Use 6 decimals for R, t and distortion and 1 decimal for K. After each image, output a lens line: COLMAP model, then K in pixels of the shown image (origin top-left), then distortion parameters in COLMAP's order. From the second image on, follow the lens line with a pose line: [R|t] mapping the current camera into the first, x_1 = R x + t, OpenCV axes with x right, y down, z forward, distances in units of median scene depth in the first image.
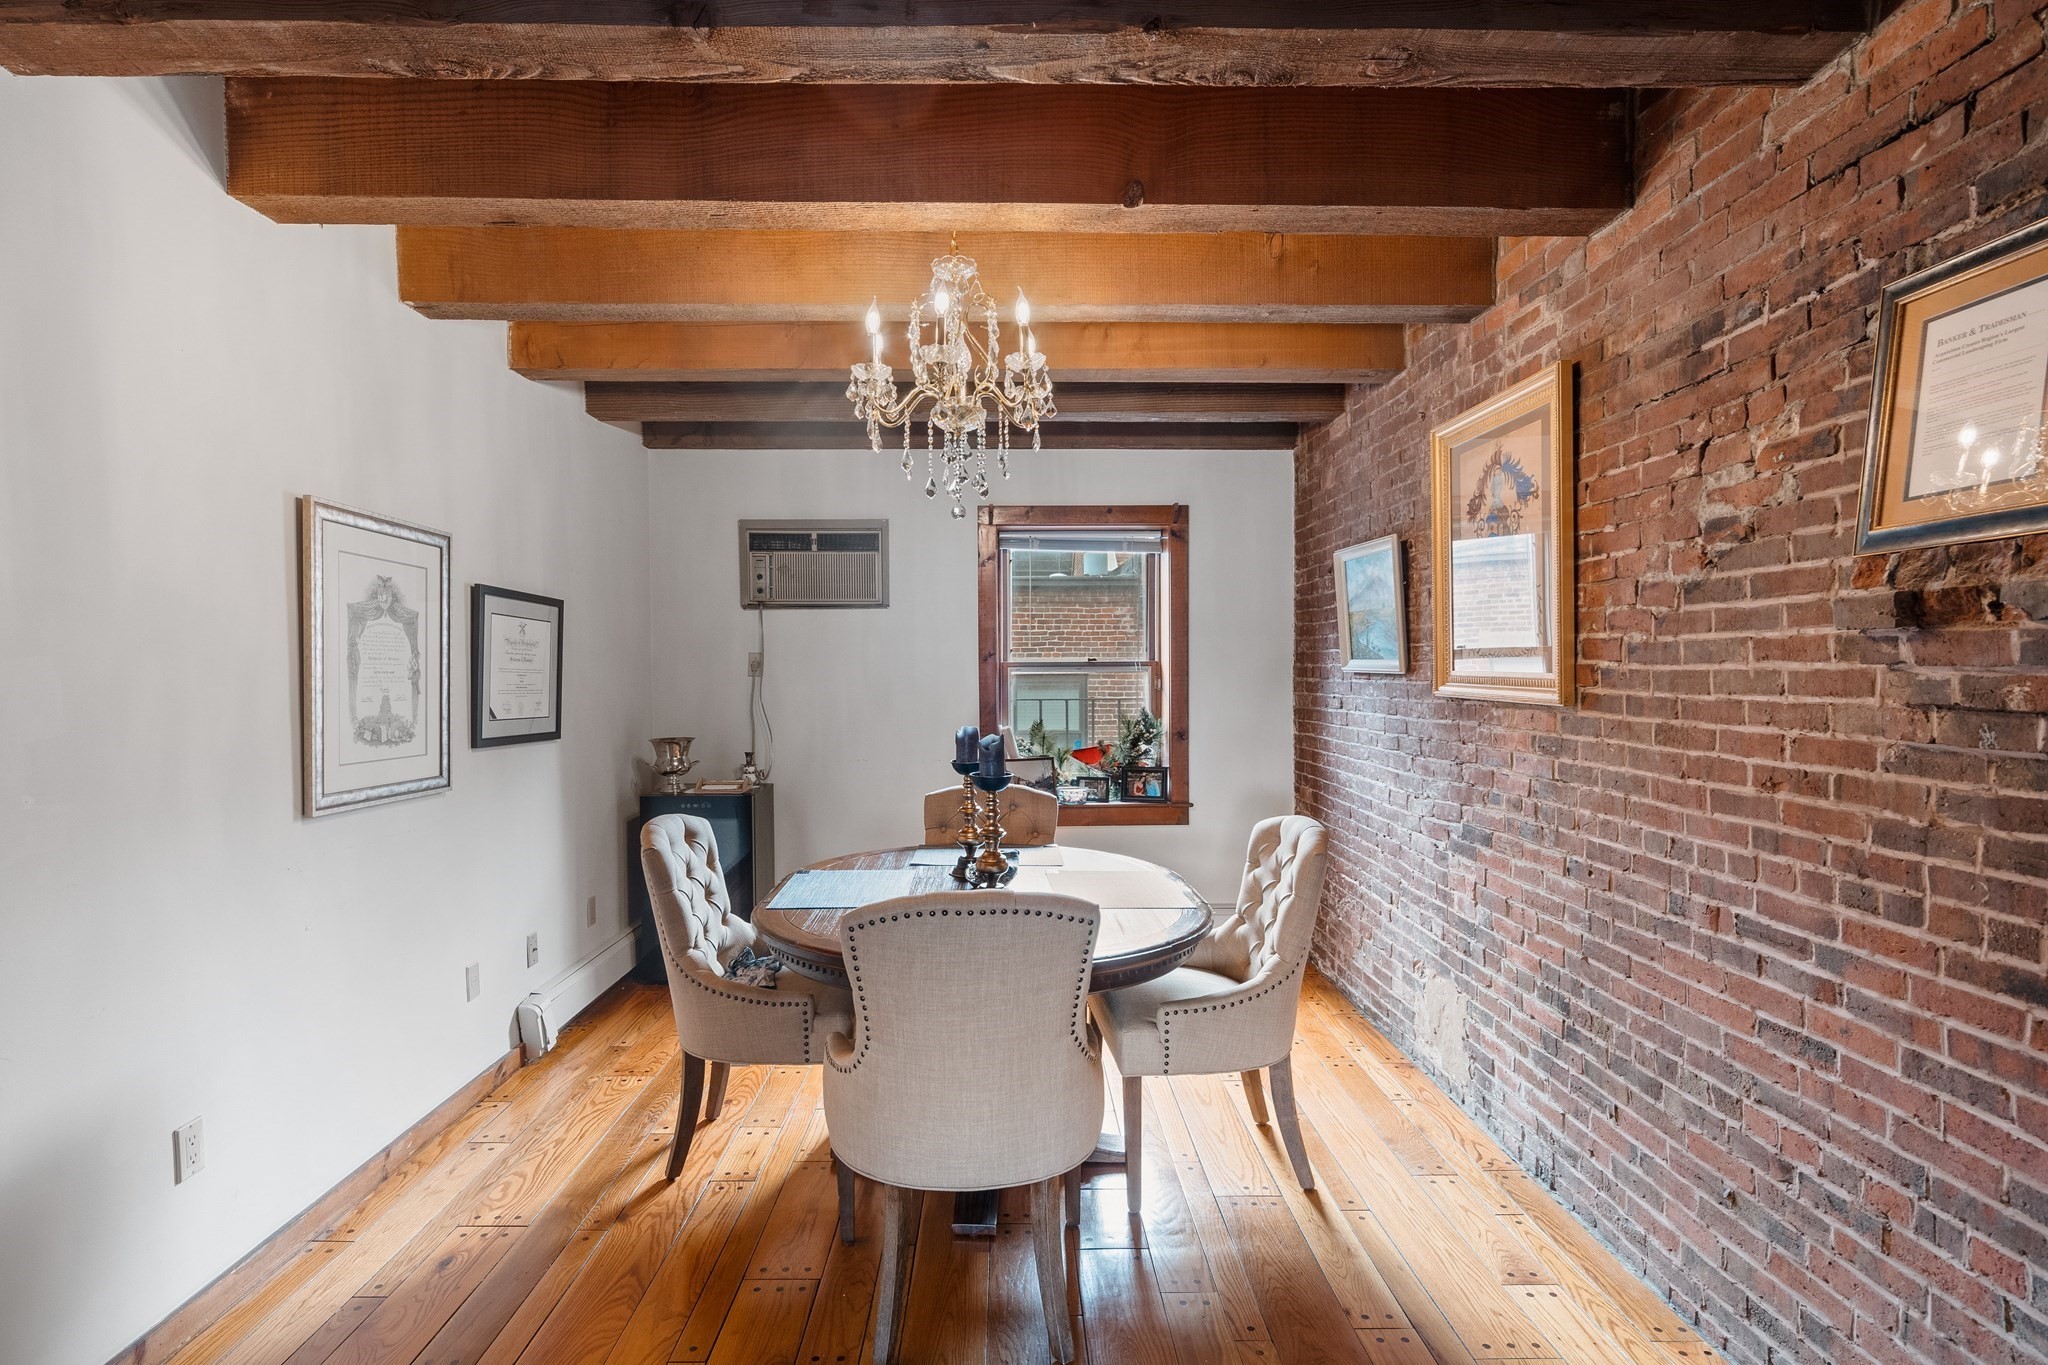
lens RADIAL K [[990.6, 0, 1021.7], [0, 990.6, 686.9], [0, 0, 1]] dist [0.002712, -0.004918]
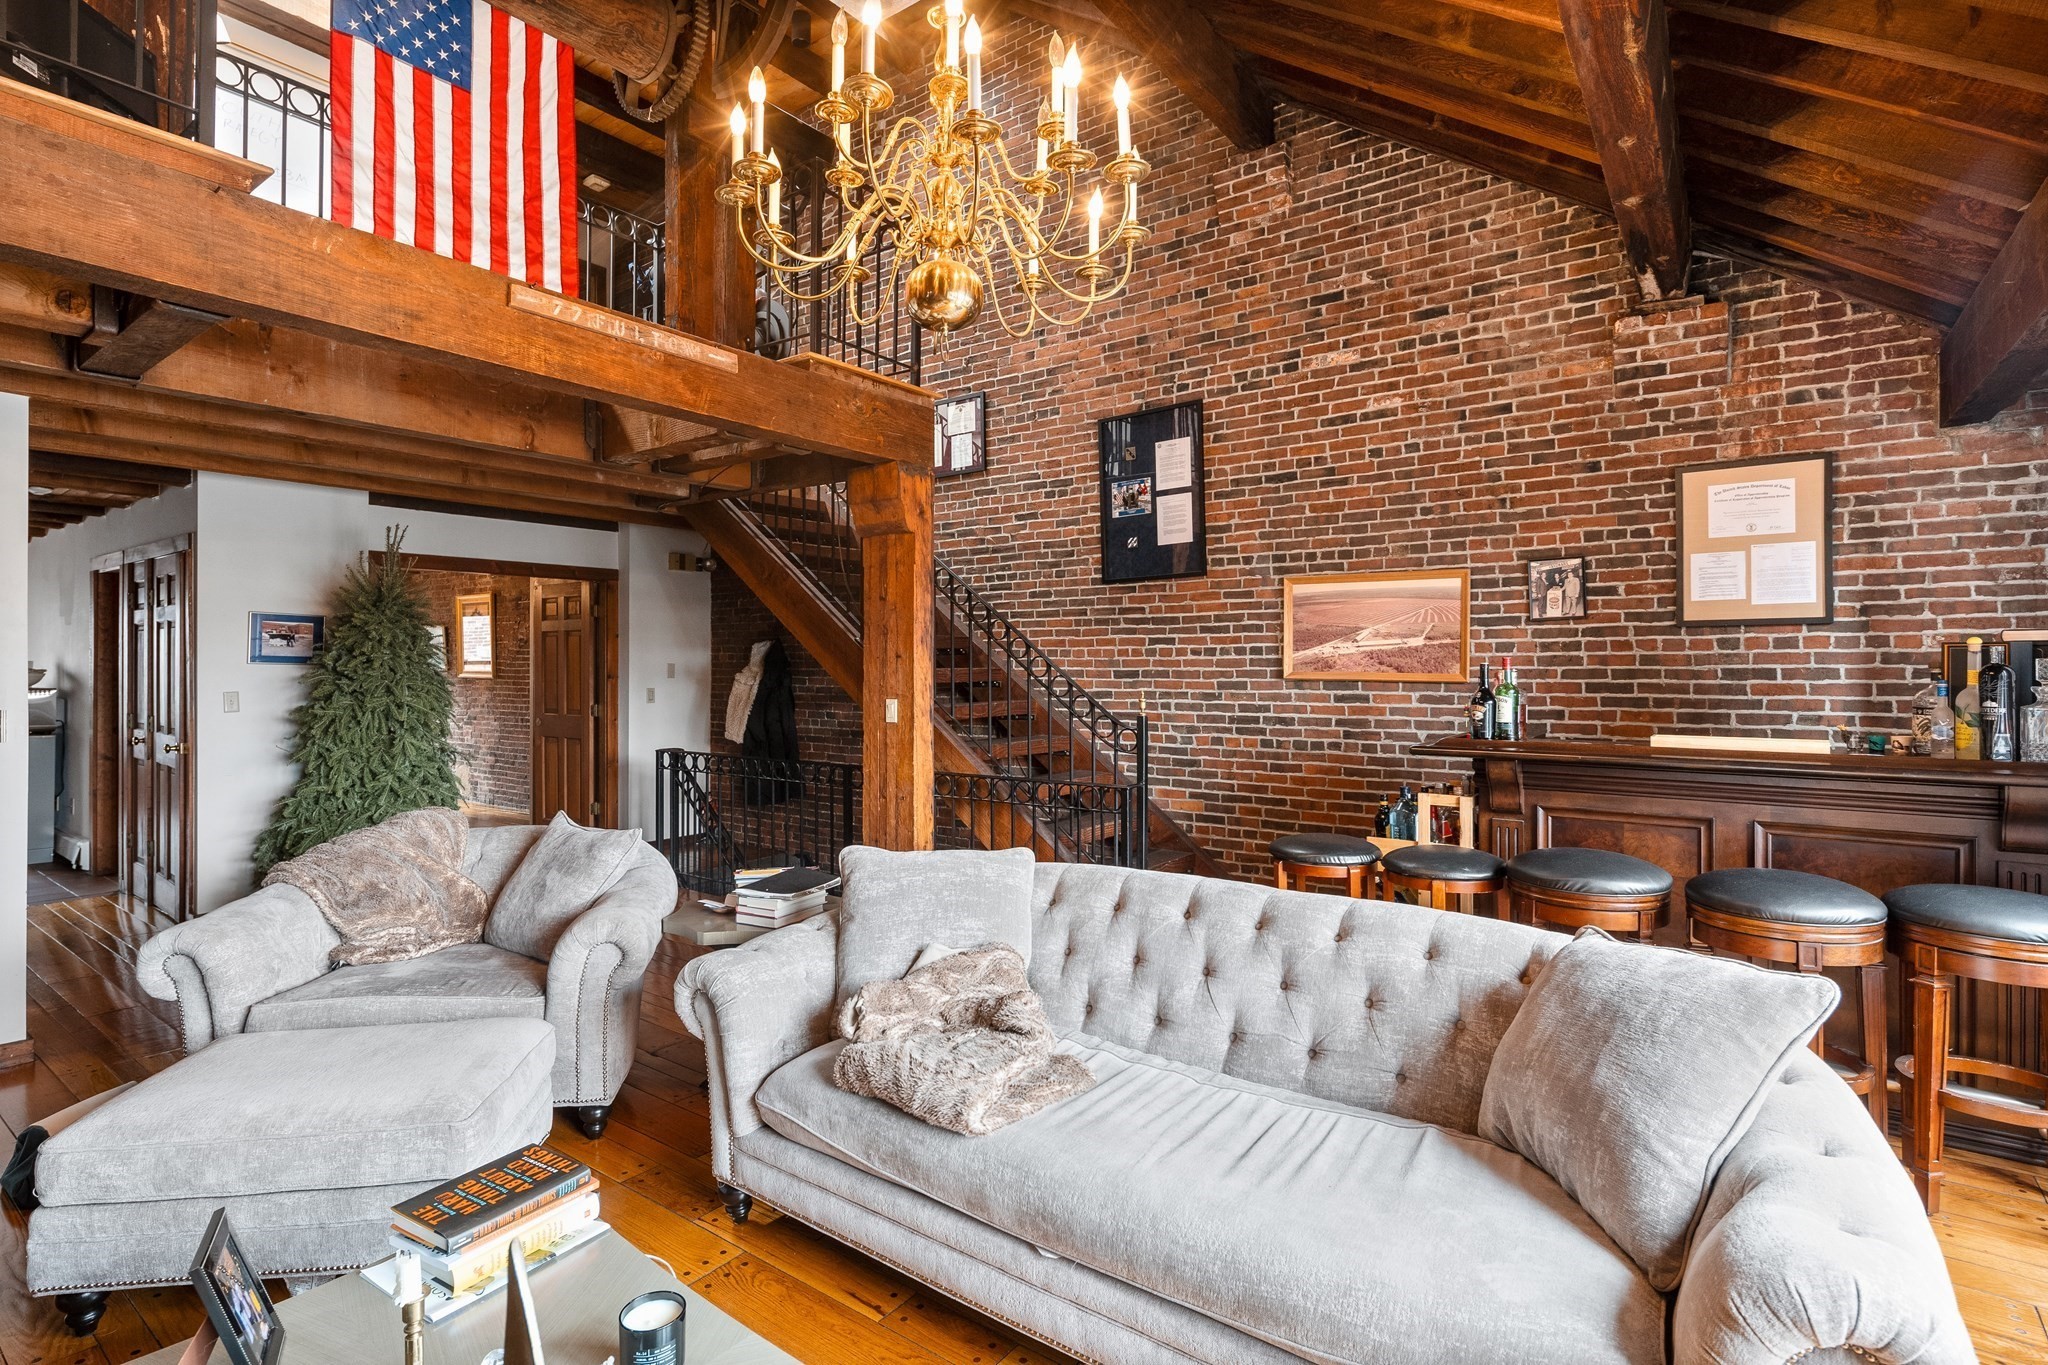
lens RADIAL K [[990.6, 0, 1023.9], [0, 990.6, 670.5], [0, 0, 1]] dist [0.002712, -0.004918]
pose [[0.601075, -0.000628, 0.799193, -1.598741], [0.010622, 0.999918, -0.007203, 0.046487], [-0.799122, 0.012819, 0.601032, -3.656140]]
